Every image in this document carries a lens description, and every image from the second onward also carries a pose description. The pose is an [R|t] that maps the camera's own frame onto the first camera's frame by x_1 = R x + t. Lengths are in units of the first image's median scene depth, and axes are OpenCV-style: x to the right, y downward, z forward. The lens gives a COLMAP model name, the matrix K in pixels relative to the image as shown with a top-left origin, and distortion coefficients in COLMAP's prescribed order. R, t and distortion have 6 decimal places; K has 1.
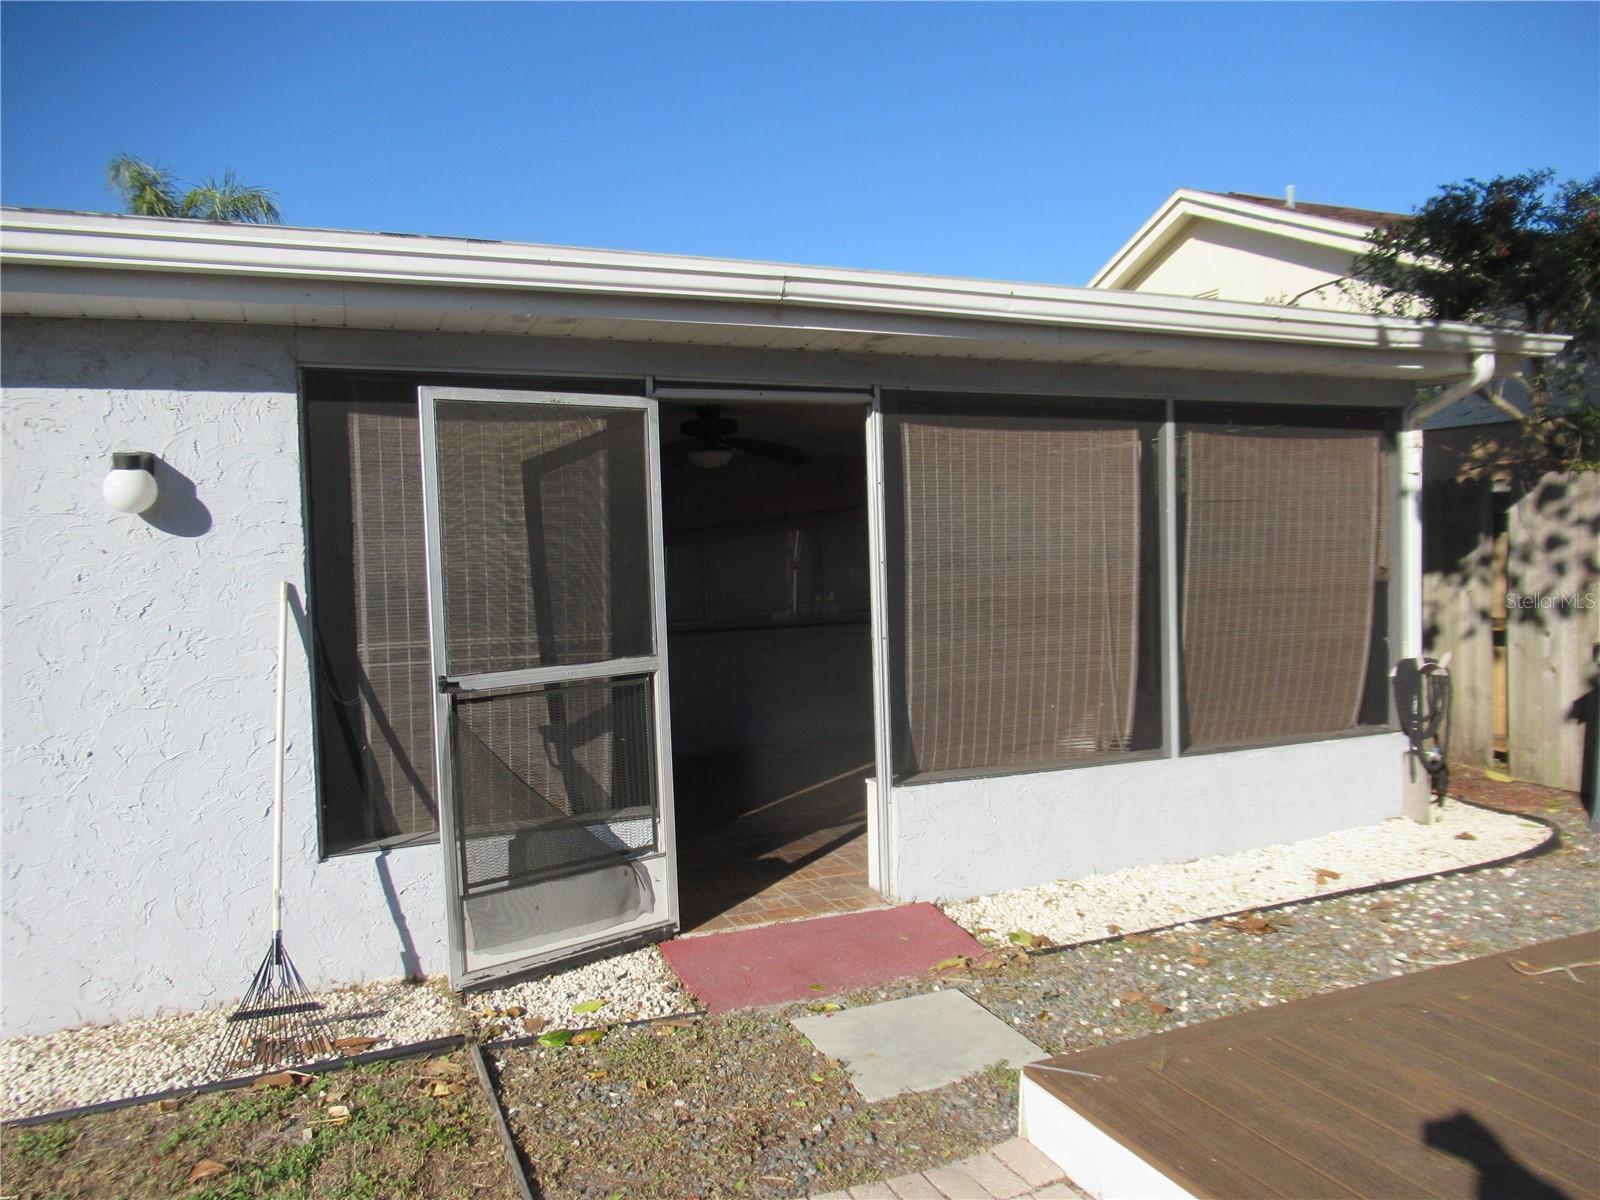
lens RADIAL K [[1214.5, 0, 789.0], [0, 1214.5, 567.8], [0, 0, 1]] dist [0.004092, -0.004028]
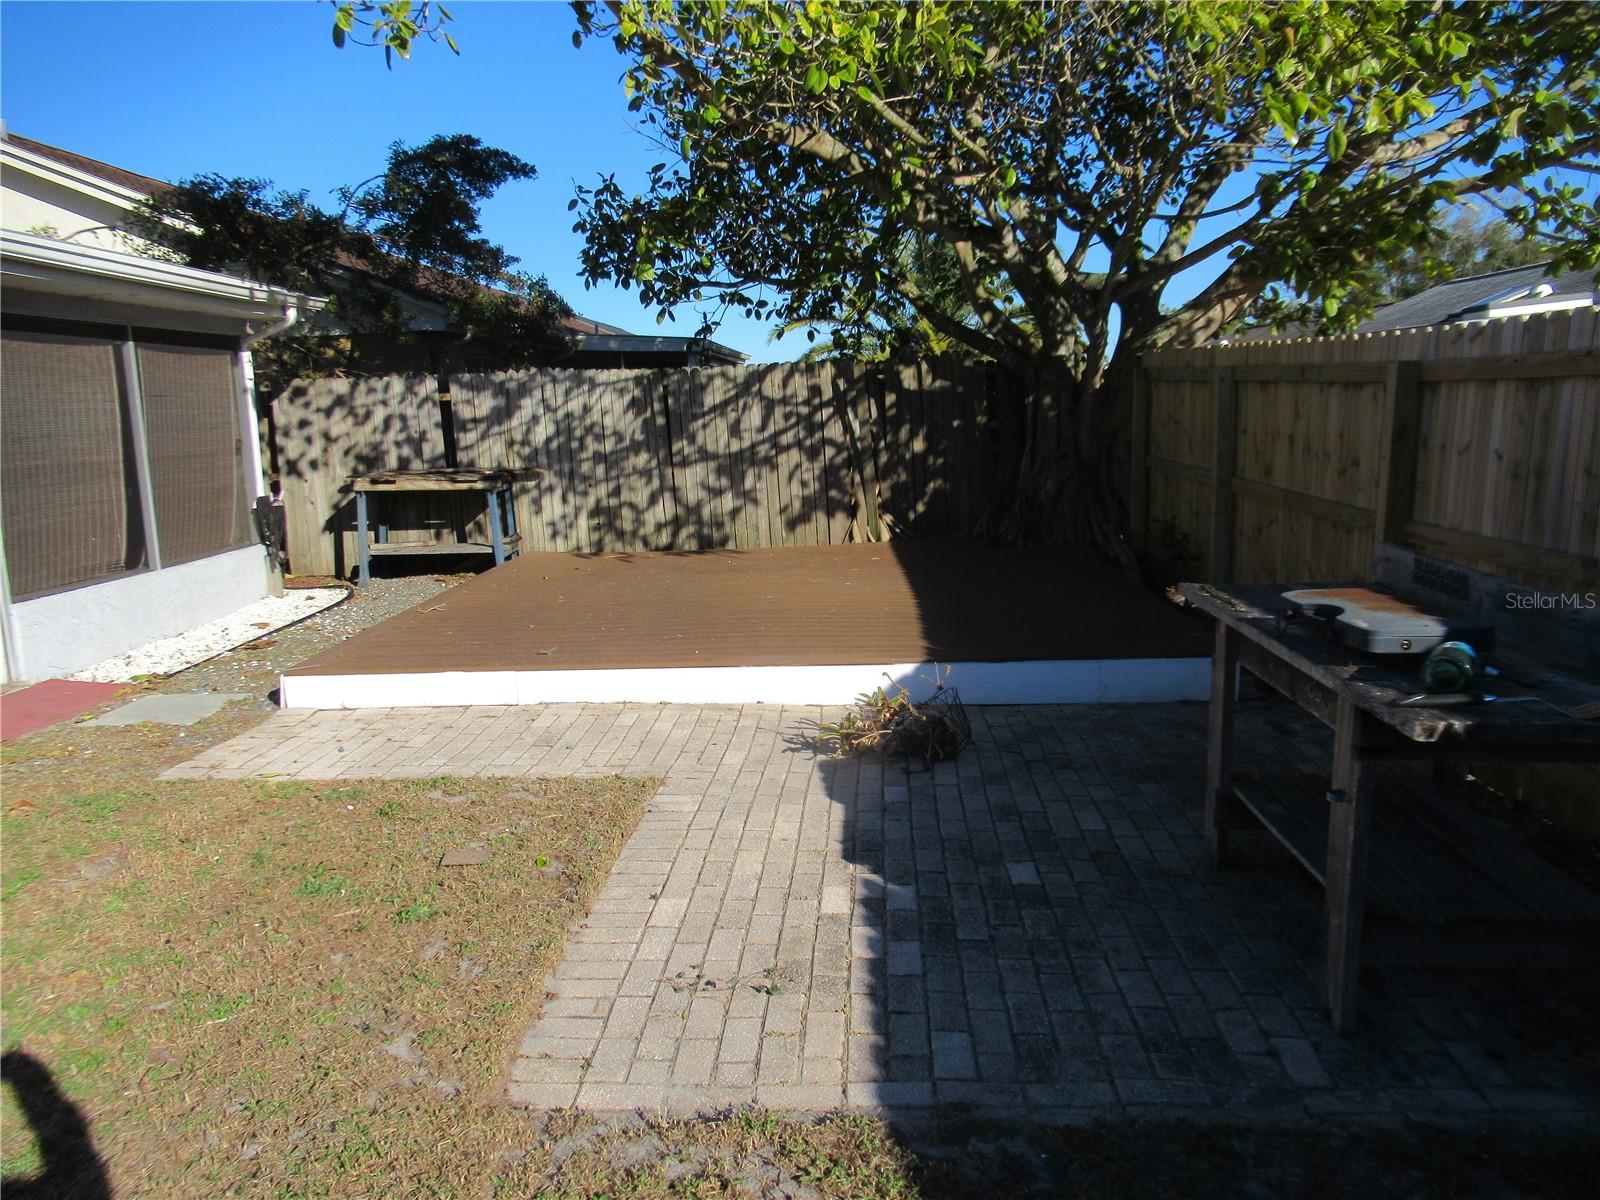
lens RADIAL K [[1214.5, 0, 799.8], [0, 1214.5, 602.1], [0, 0, 1]] dist [0.004092, -0.004028]
pose [[0.438849, -0.147354, 0.886396, -0.609890], [0.053362, 0.988995, 0.137991, 0.029006], [-0.896975, -0.013258, 0.441883, -0.337993]]
